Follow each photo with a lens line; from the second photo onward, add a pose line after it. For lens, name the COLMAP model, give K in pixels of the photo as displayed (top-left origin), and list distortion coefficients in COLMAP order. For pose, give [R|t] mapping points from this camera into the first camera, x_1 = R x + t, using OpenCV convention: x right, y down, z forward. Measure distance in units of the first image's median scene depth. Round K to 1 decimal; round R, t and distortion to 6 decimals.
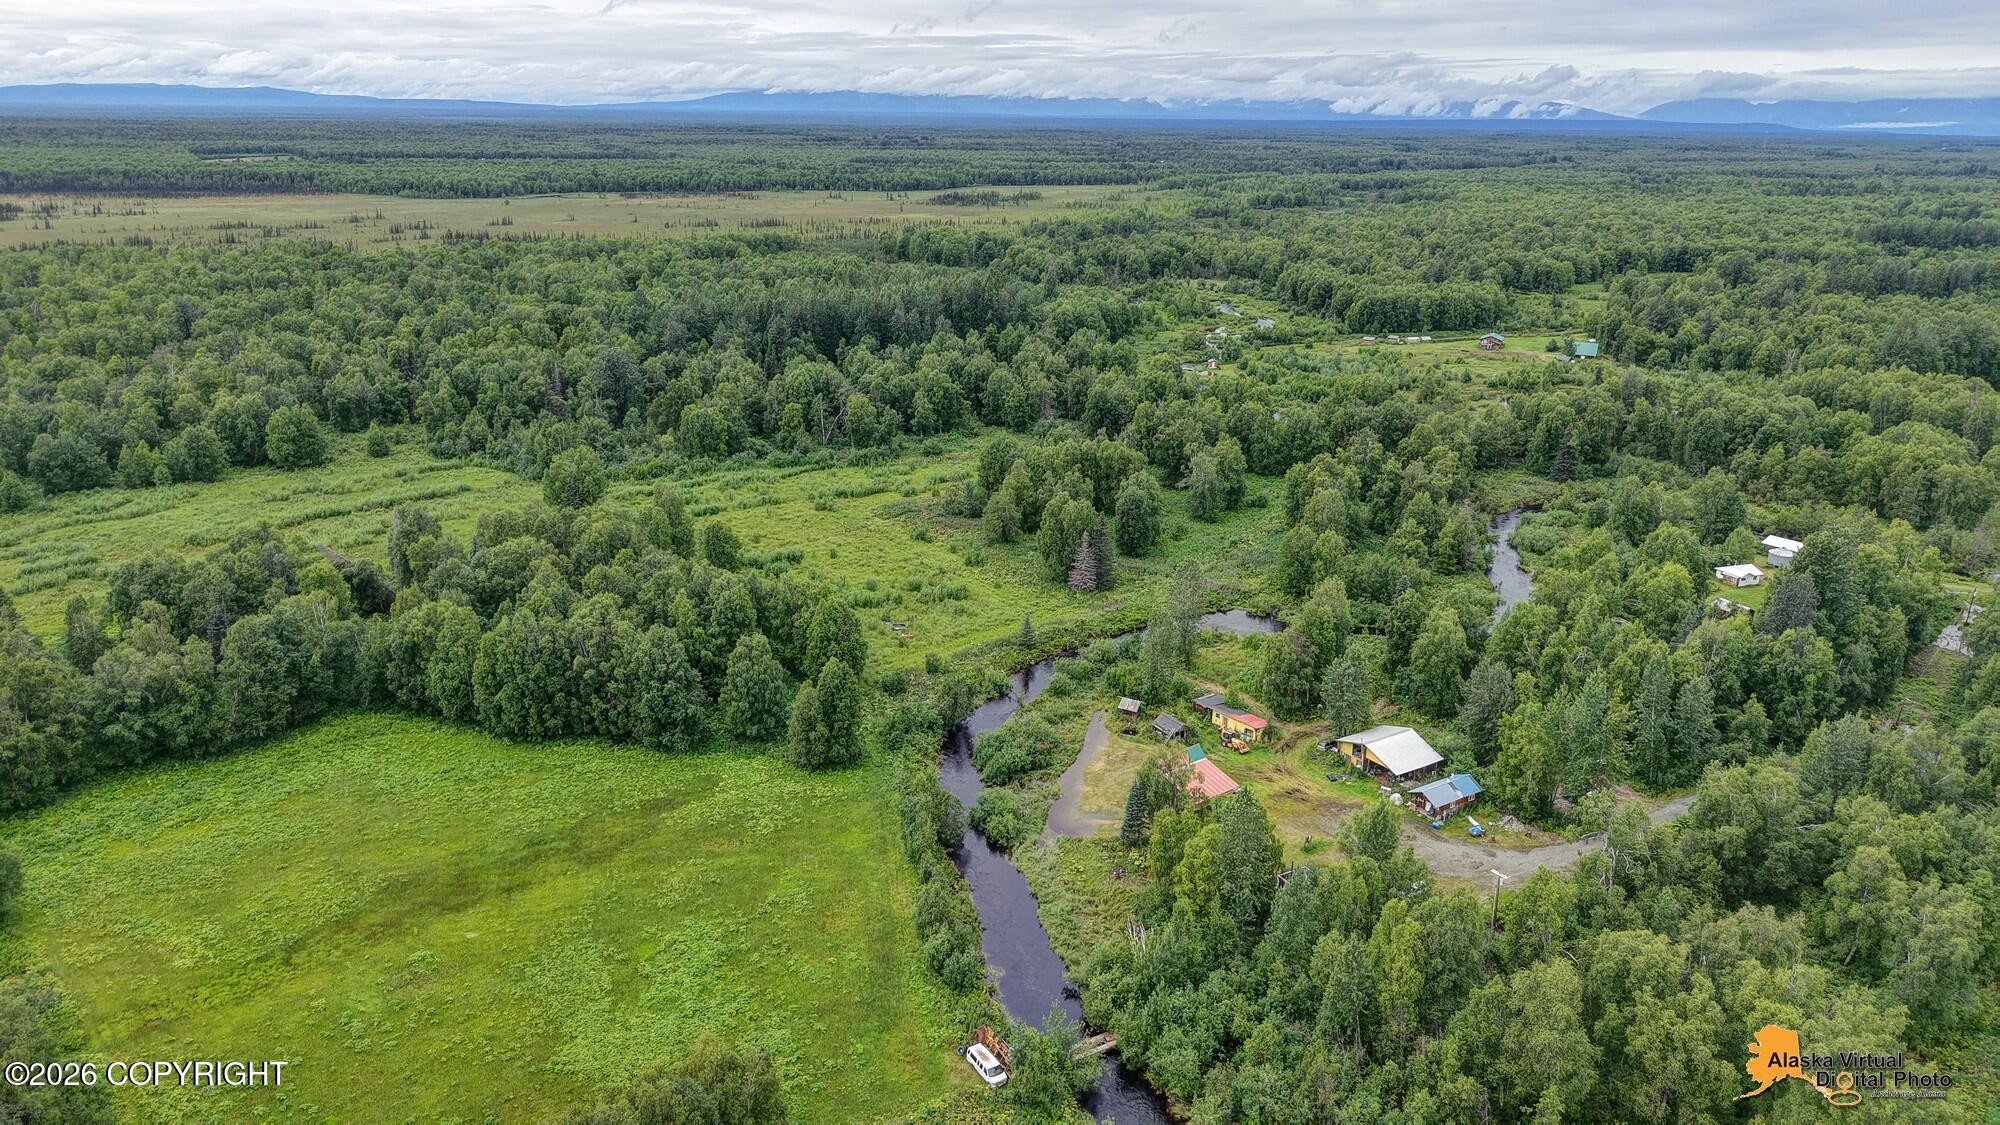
lens RADIAL K [[1337.0, 0, 1000.0], [0, 1337.0, 562.5], [0, 0, 1]] dist [0.030866, -0.033886]
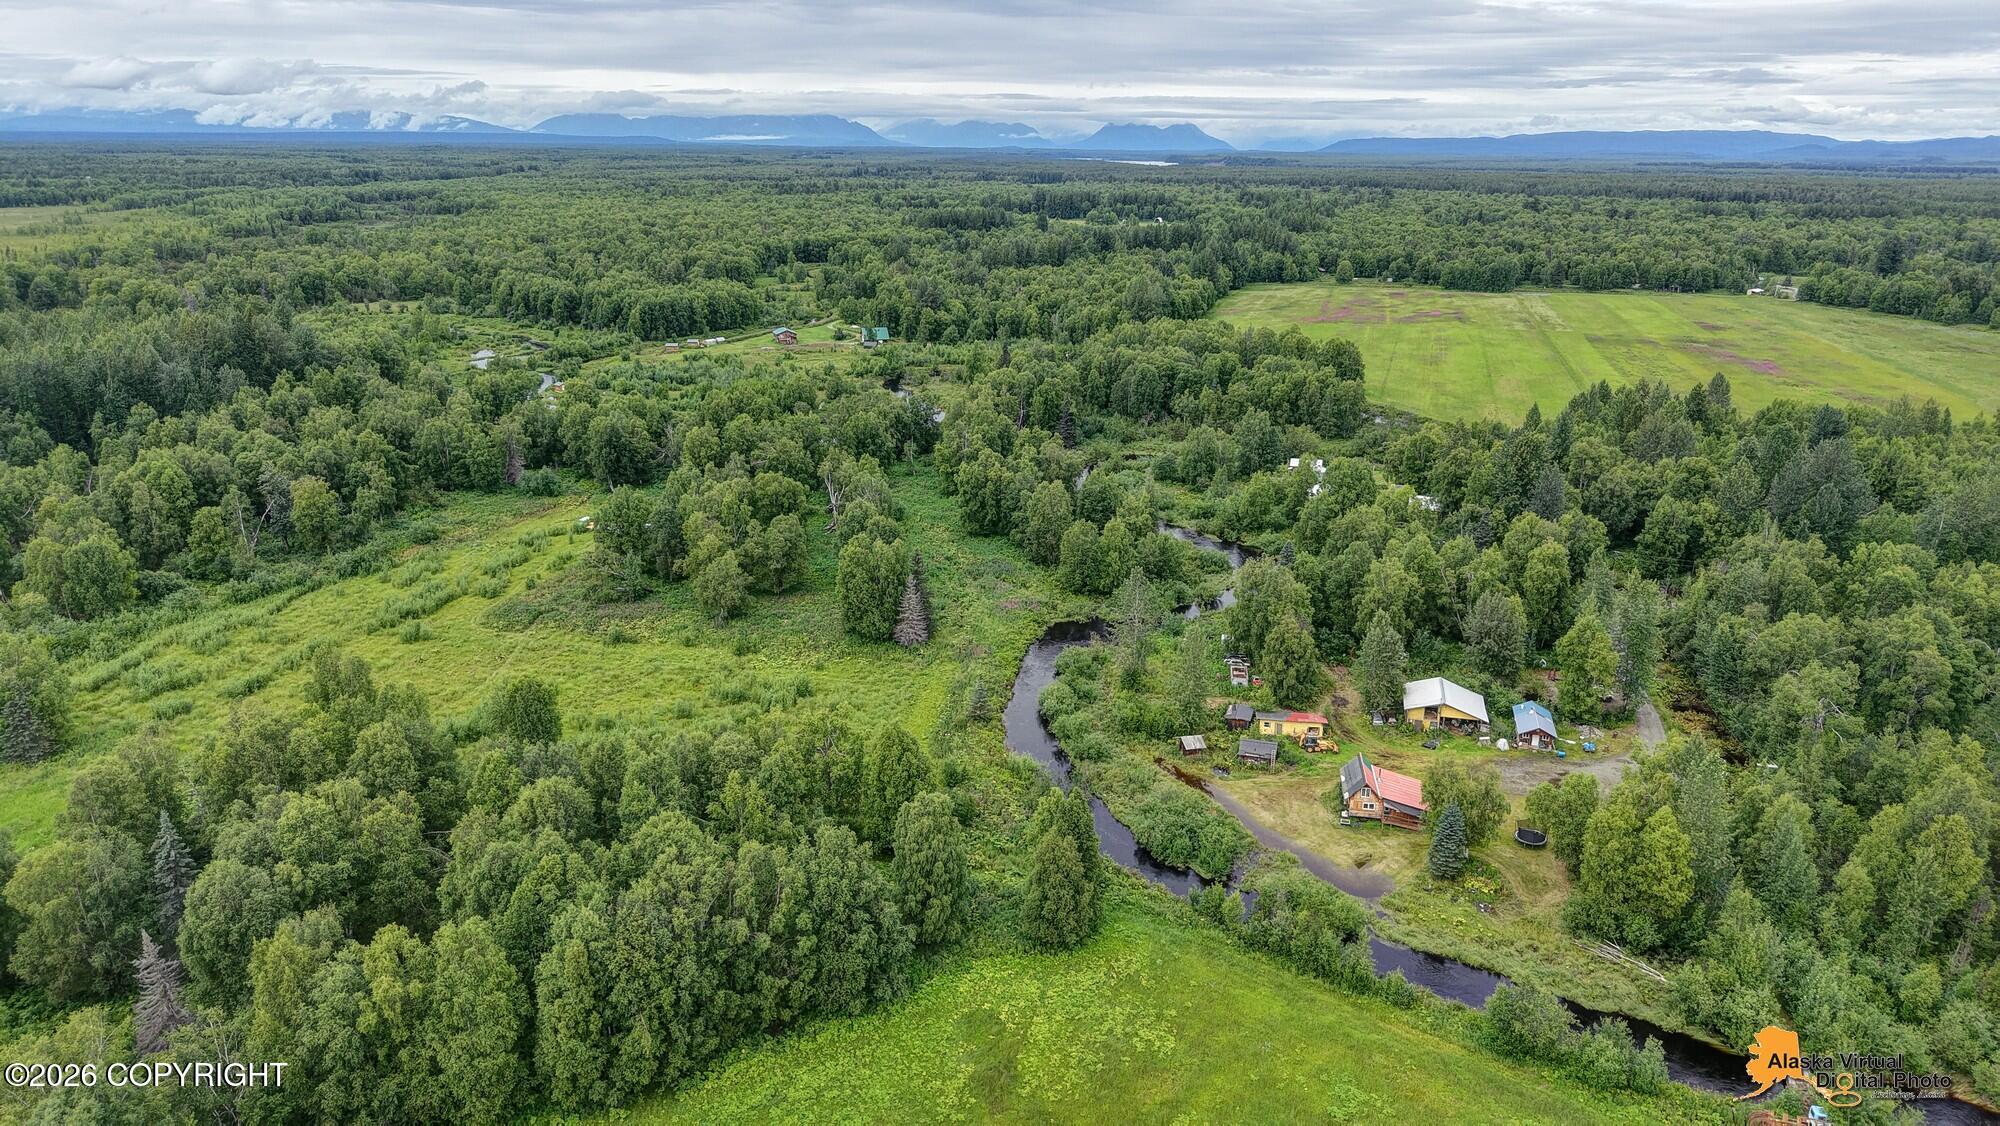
lens RADIAL K [[1344.5, 0, 1000.0], [0, 1344.5, 563.0], [0, 0, 1]] dist [-0.005002, -0.004167]
pose [[0.727739, -0.206573, 0.654006, -0.029593], [0.212083, 0.974607, 0.071844, -0.005362], [-0.652240, 0.086420, 0.753070, 0.022117]]
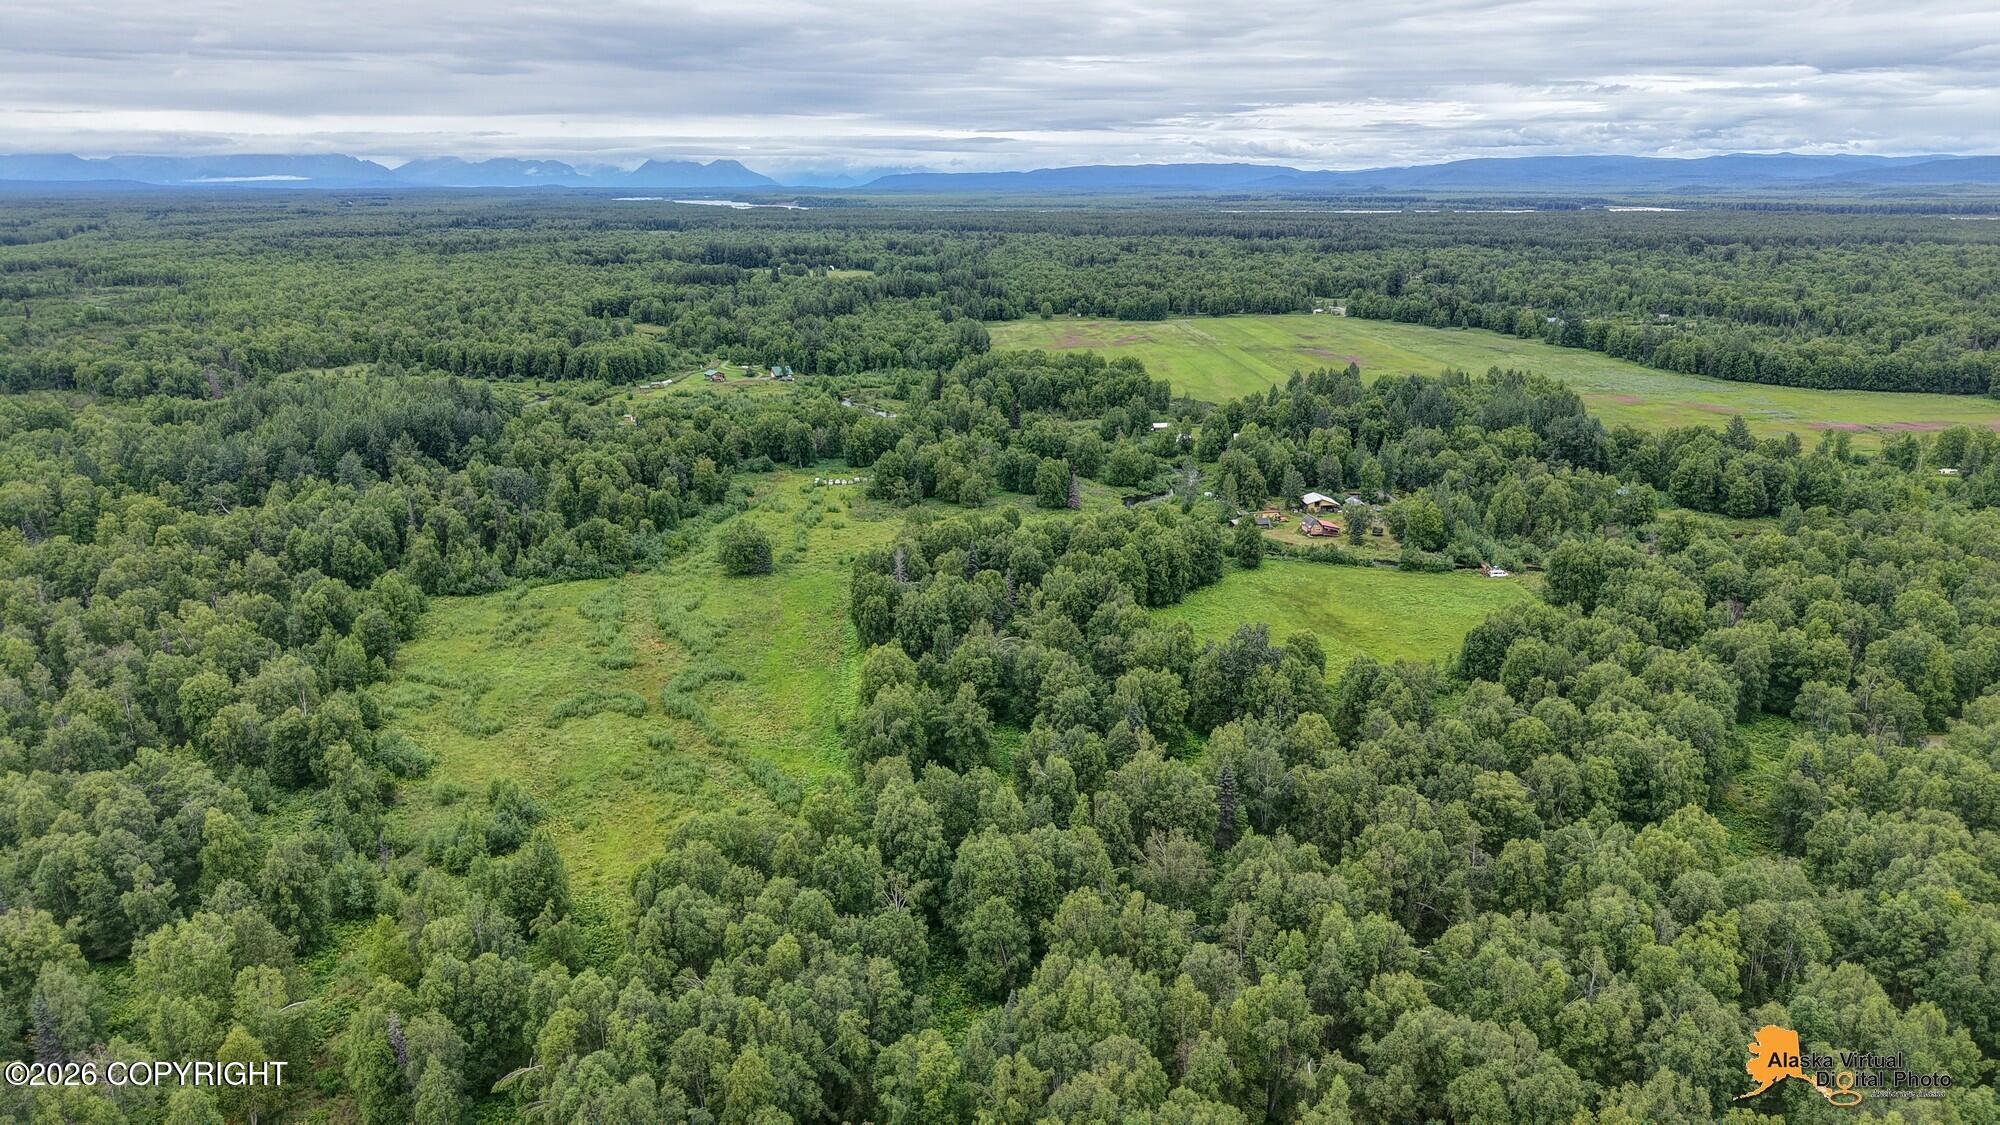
lens RADIAL K [[1337.4, 0, 1000.0], [0, 1337.4, 562.5], [0, 0, 1]] dist [0.037786, -0.048642]
pose [[0.467879, -0.251770, 0.847172, -0.103136], [0.282663, 0.950845, 0.126470, -0.011146], [-0.837371, 0.180292, 0.516047, 0.012682]]
